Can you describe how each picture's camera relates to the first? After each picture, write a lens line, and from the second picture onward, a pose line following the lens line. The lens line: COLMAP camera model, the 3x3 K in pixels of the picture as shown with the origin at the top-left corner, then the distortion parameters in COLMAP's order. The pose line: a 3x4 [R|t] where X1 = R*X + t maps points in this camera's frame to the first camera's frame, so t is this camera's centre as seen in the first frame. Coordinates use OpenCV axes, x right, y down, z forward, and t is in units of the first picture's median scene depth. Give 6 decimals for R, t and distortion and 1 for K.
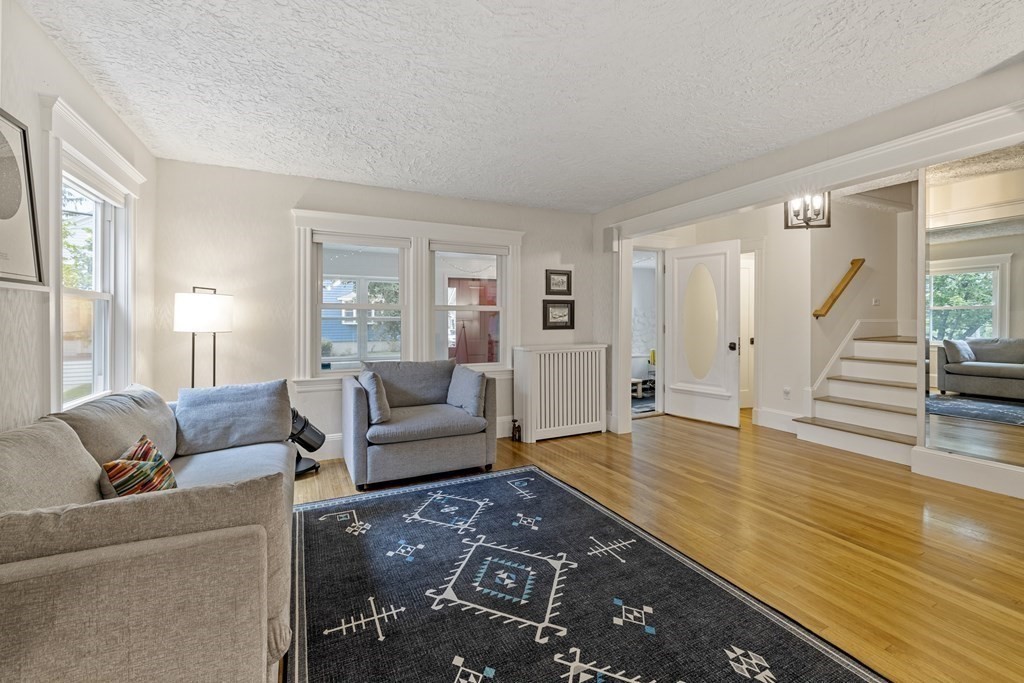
lens RADIAL K [[434.8, 0, 510.2], [0, 434.8, 321.1], [0, 0, 1]] dist [0.000248, 0.000022]
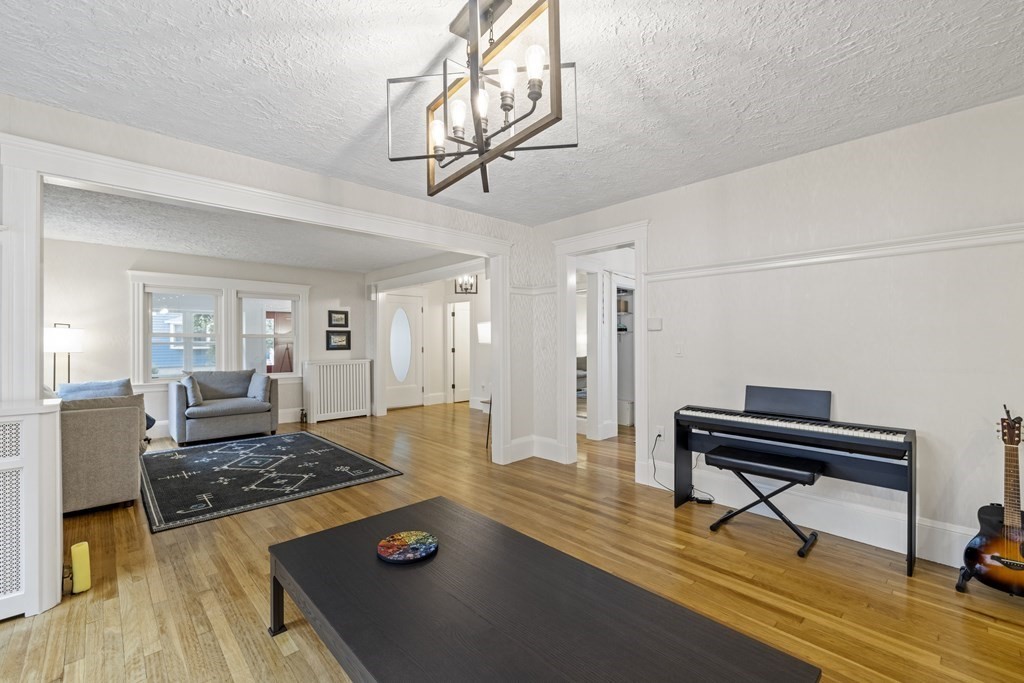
lens RADIAL K [[430.9, 0, 507.9], [0, 430.9, 344.7], [0, 0, 1]] dist [-0.001194, 0.000021]
pose [[0.956804, -0.004113, 0.290703, 0.338134], [0.003881, 0.999992, 0.001373, 0.001186], [-0.290706, -0.000185, 0.956812, -0.850331]]
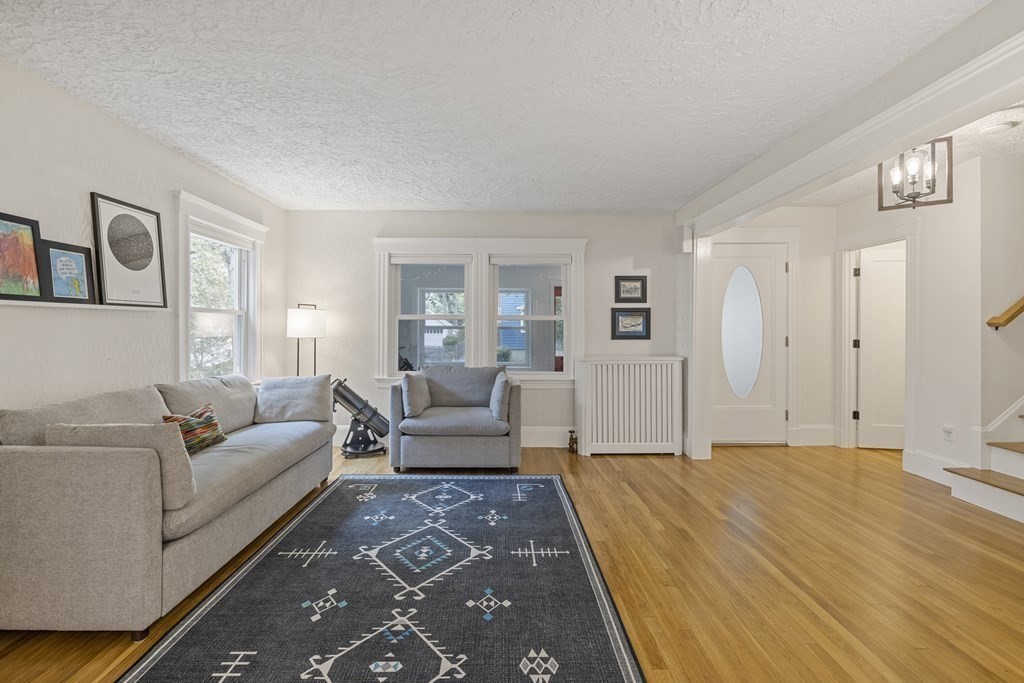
lens RADIAL K [[459.6, 0, 504.0], [0, 459.6, 329.3], [0, 0, 1]] dist [-0.003108, 0.000055]
pose [[0.900328, 0.003965, -0.435194, 0.418179], [-0.004508, 0.999990, -0.000214, -0.002383], [0.435188, 0.002155, 0.900337, -0.006079]]
